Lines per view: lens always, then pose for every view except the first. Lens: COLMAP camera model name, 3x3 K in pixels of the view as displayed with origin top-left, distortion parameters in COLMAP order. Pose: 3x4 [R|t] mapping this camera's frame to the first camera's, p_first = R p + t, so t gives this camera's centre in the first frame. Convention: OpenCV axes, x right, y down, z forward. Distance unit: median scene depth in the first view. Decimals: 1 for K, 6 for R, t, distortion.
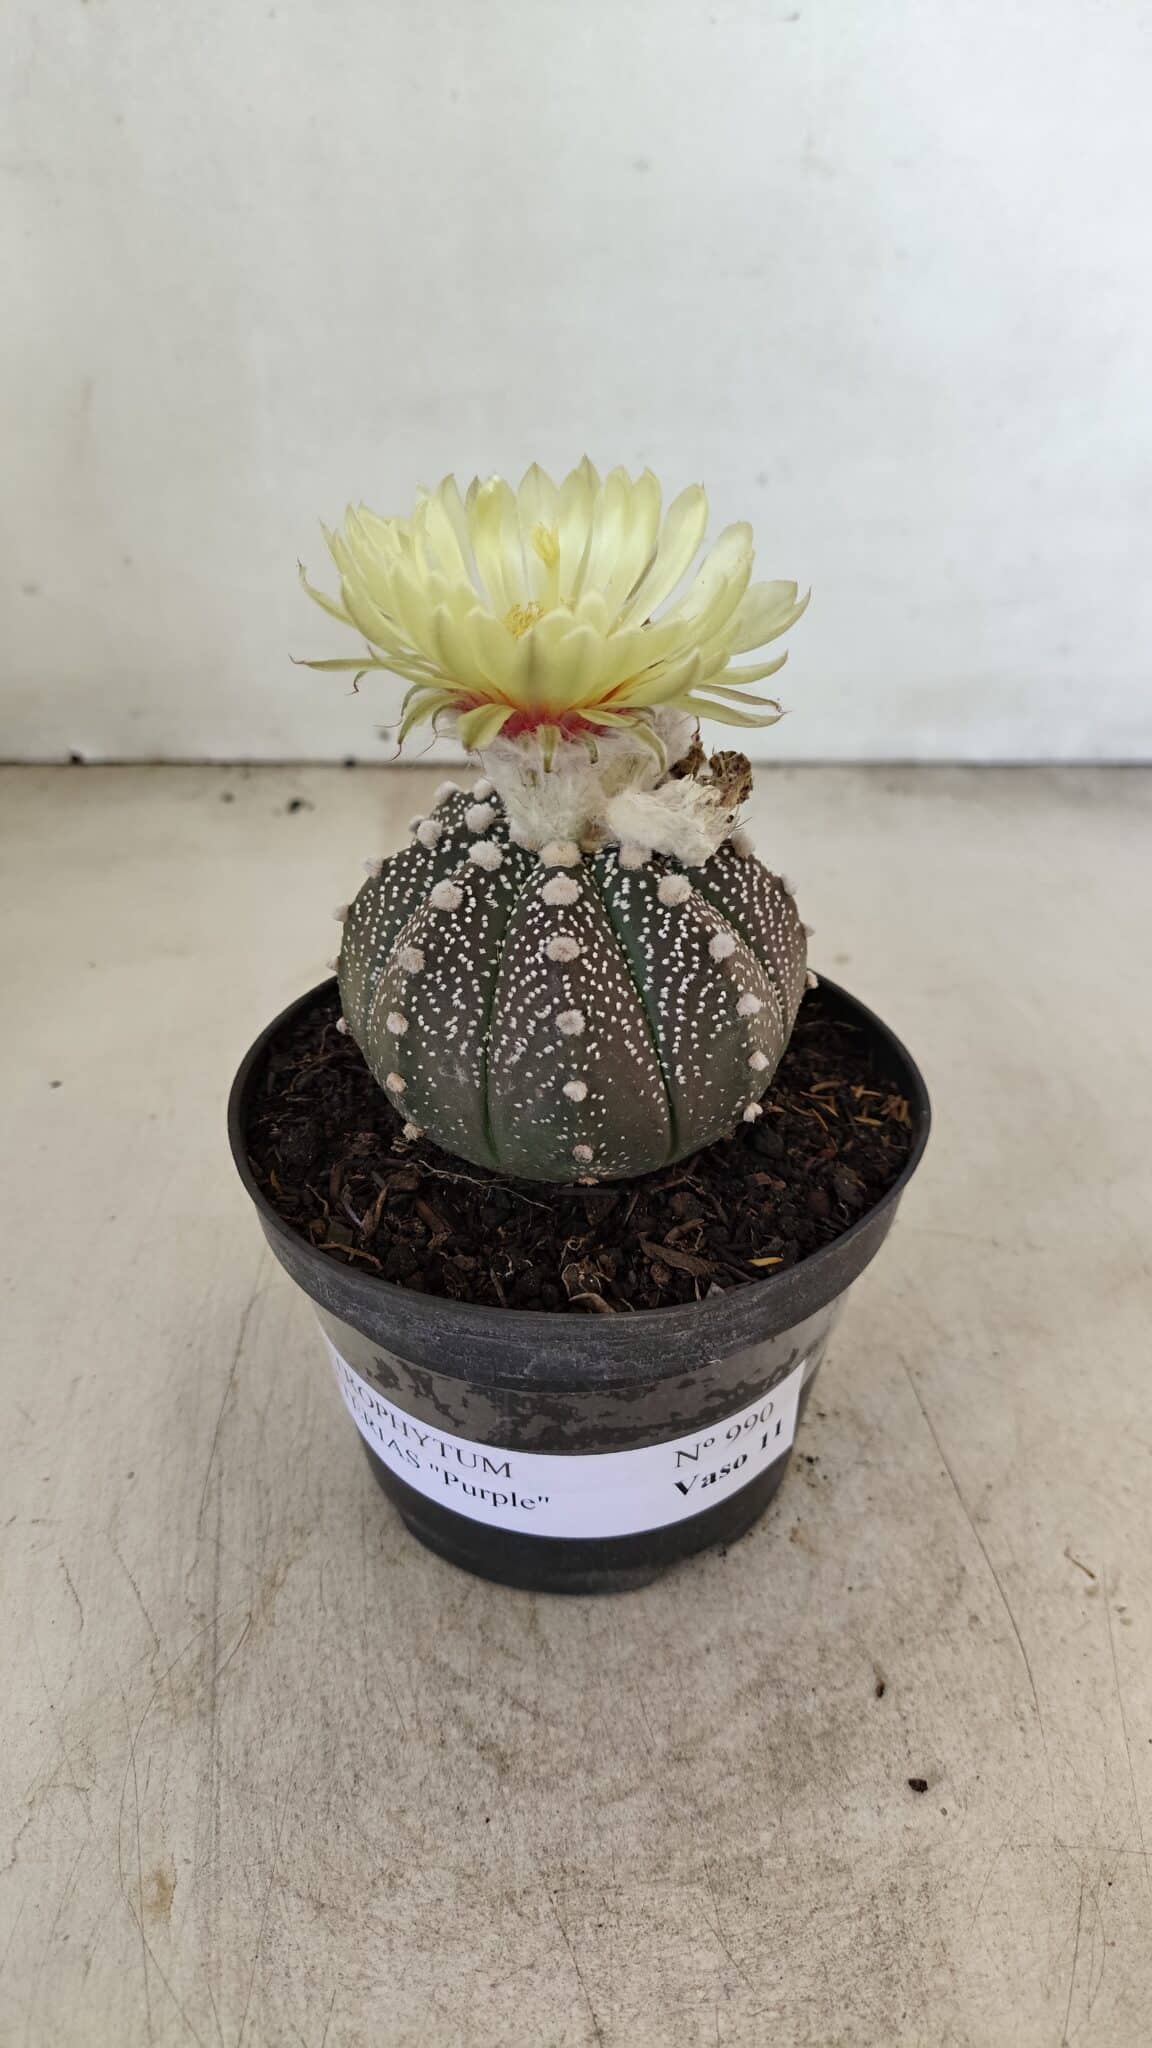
lens RADIAL K [[1610.8, 0, 503.9], [0, 1610.8, 1008.0], [0, 0, 1]] dist [-0.057486, -0.000339]
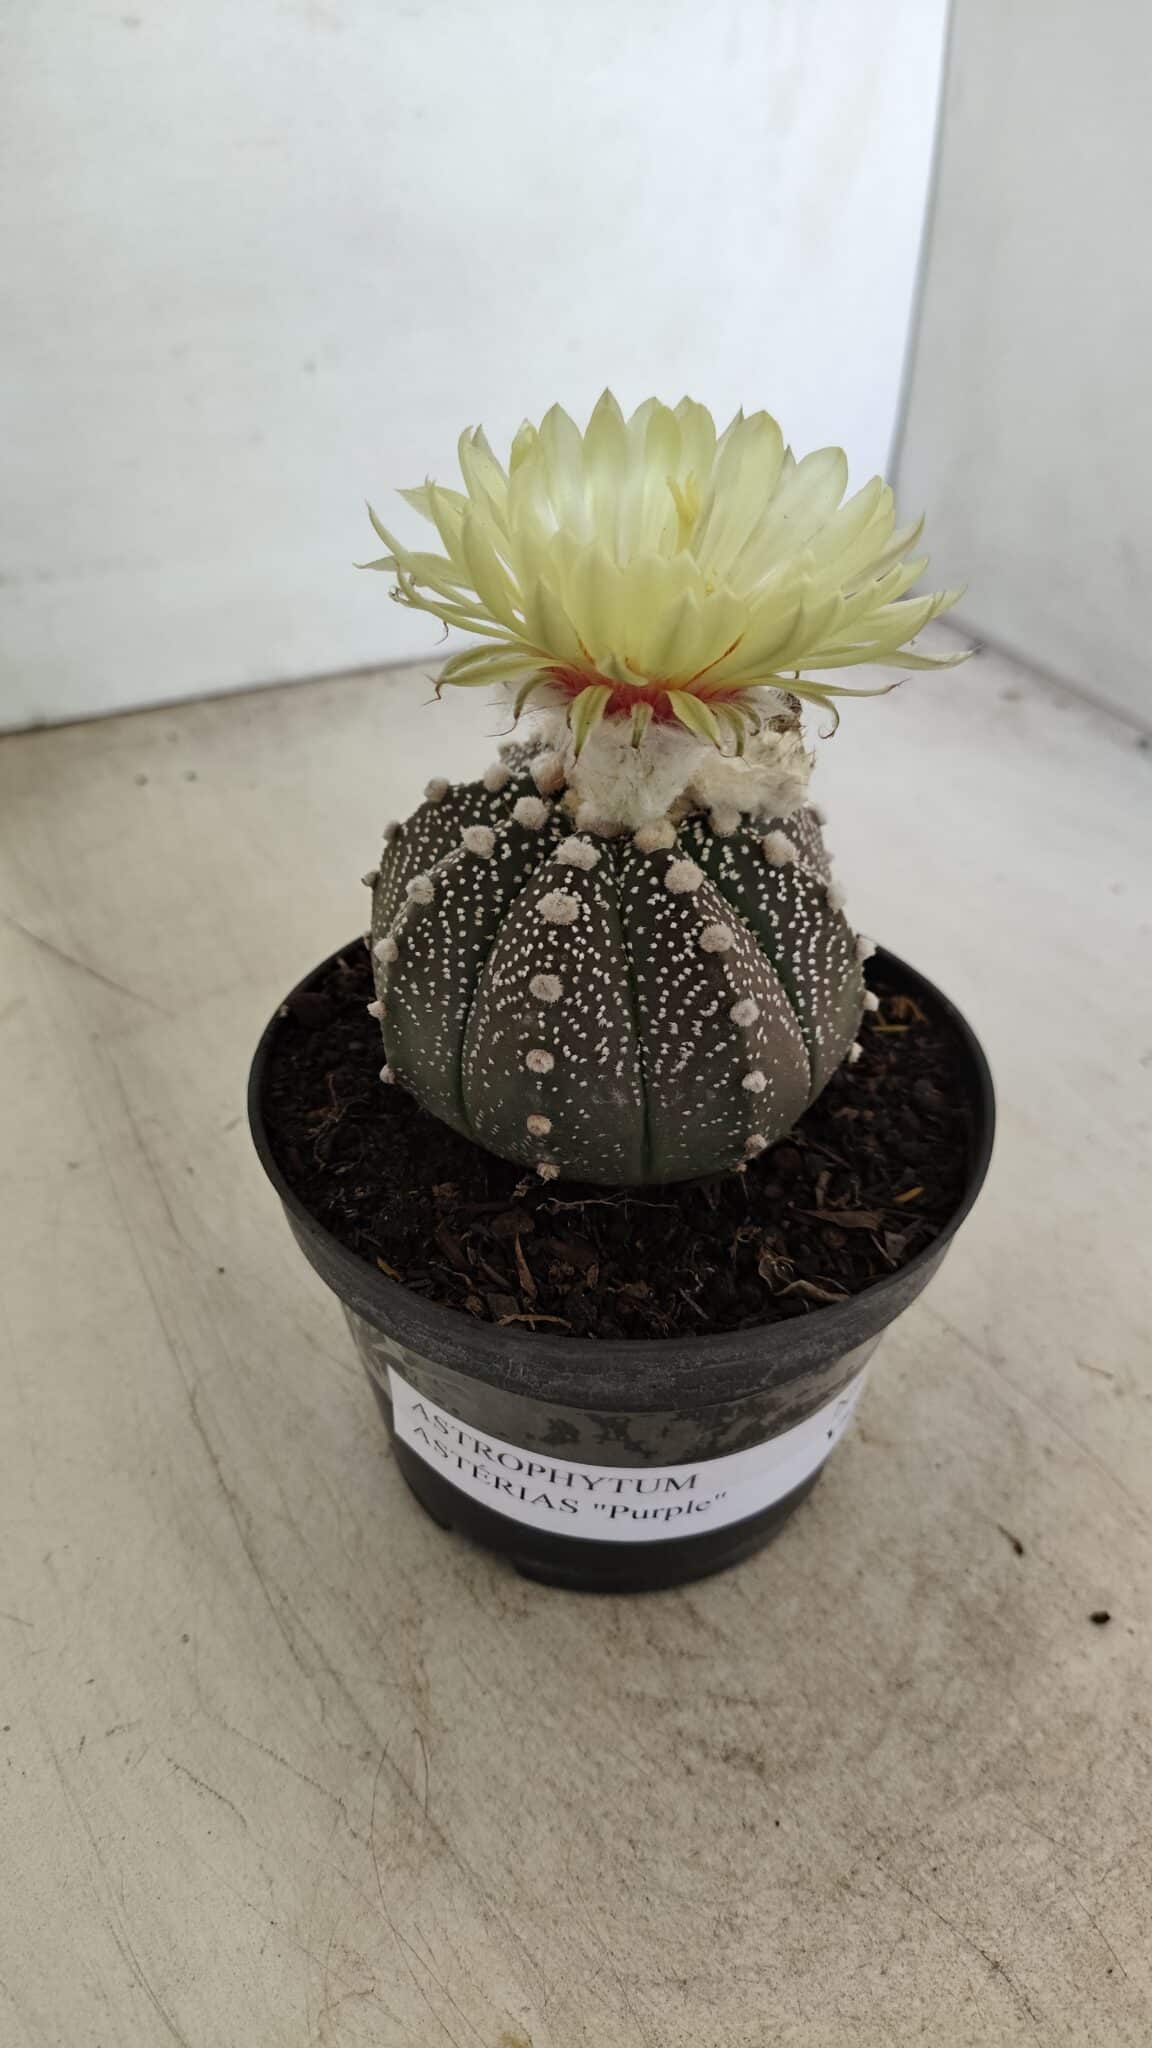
lens RADIAL K [[1647.1, 0, 524.1], [0, 1647.1, 1033.3], [0, 0, 1]] dist [-0.065840, 0.013726]
pose [[0.887197, -0.255017, 0.384509, -0.423696], [0.219746, 0.966329, 0.133865, -0.130053], [-0.405700, -0.034271, 0.913364, 0.176620]]
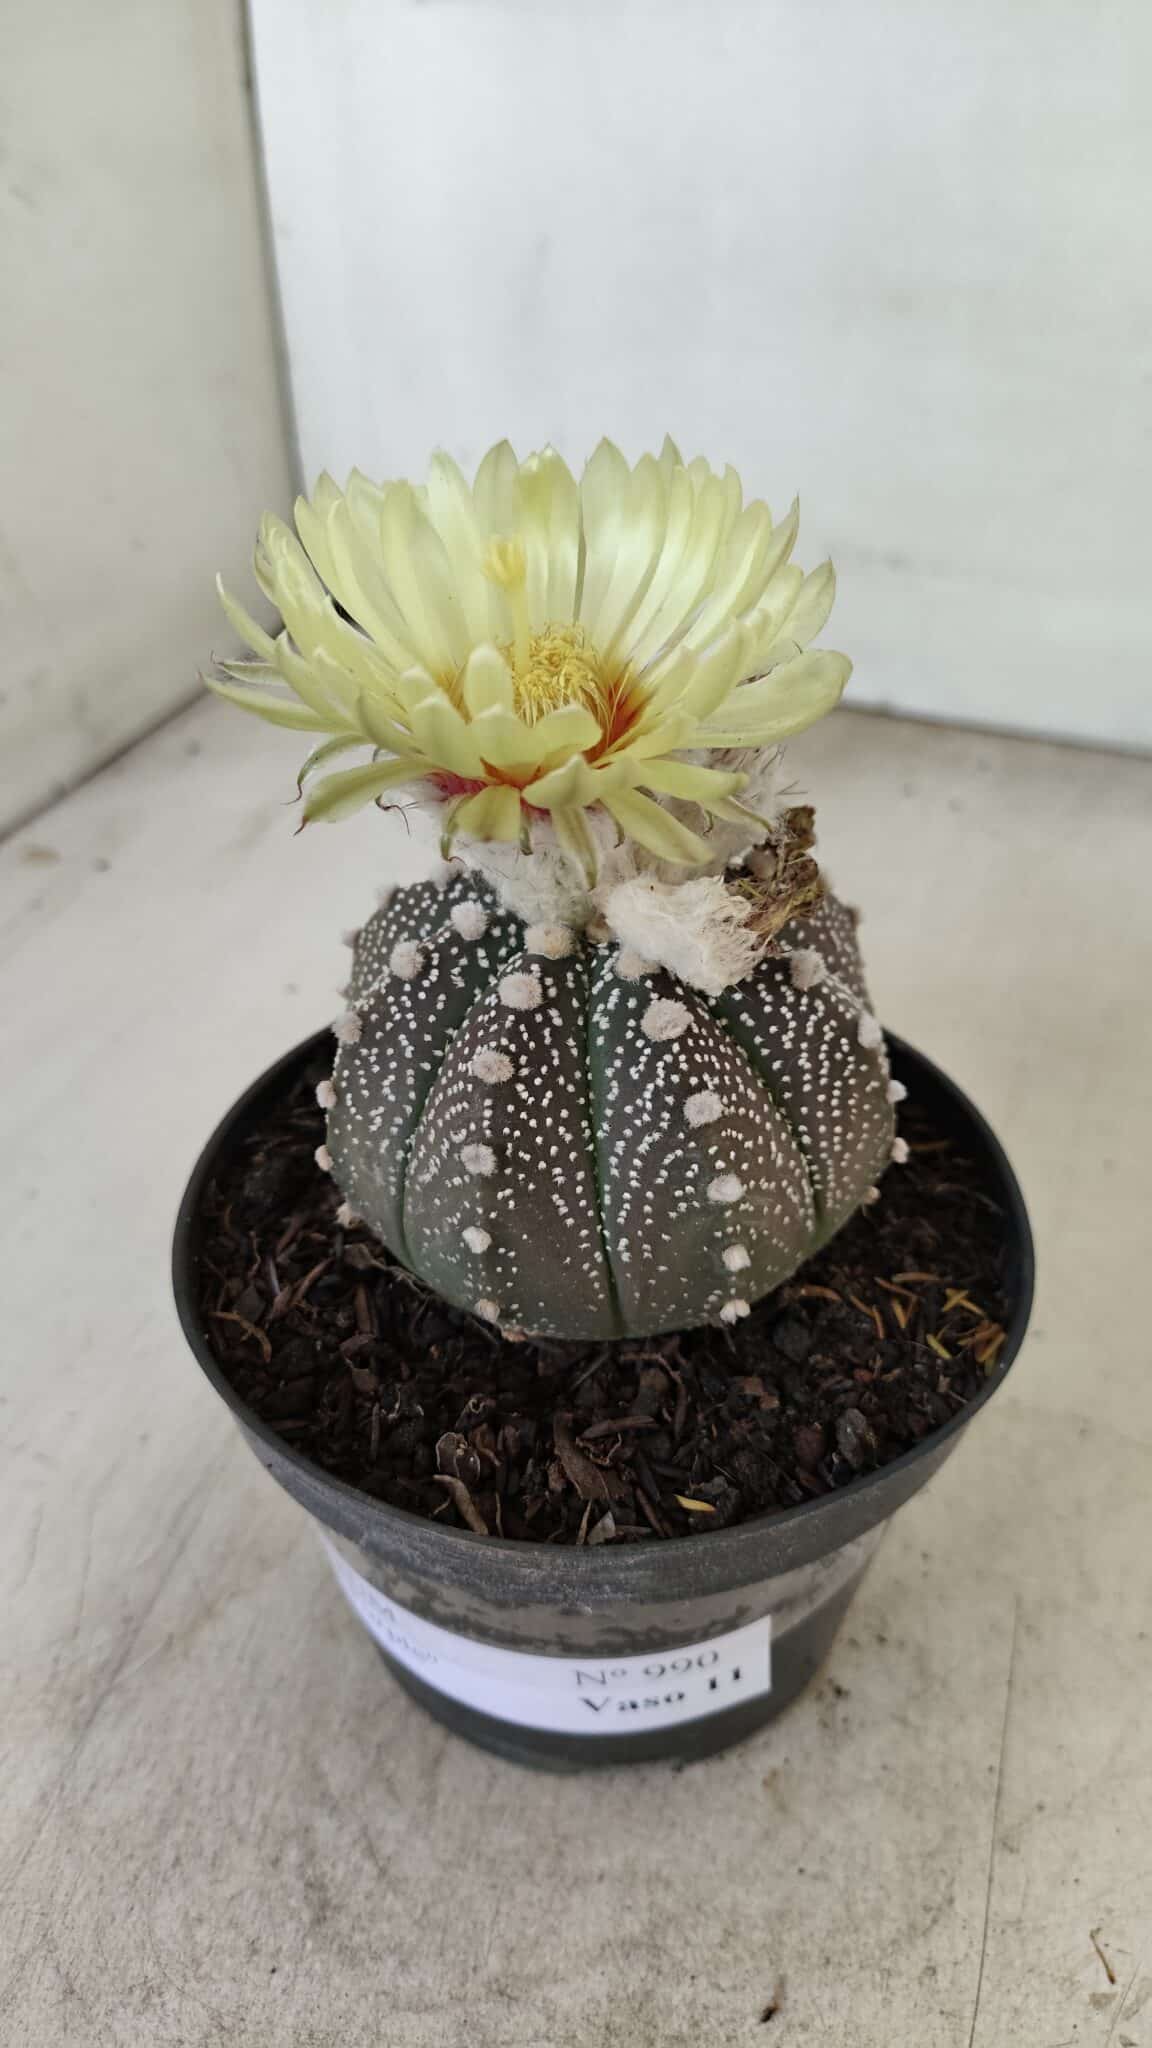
lens RADIAL K [[1610.8, 0, 503.9], [0, 1610.8, 1008.0], [0, 0, 1]] dist [-0.057486, -0.000339]
pose [[0.914335, 0.231485, -0.332275, 0.289291], [-0.198750, 0.971411, 0.129841, -0.163418], [0.352832, -0.052678, 0.934203, 0.253986]]
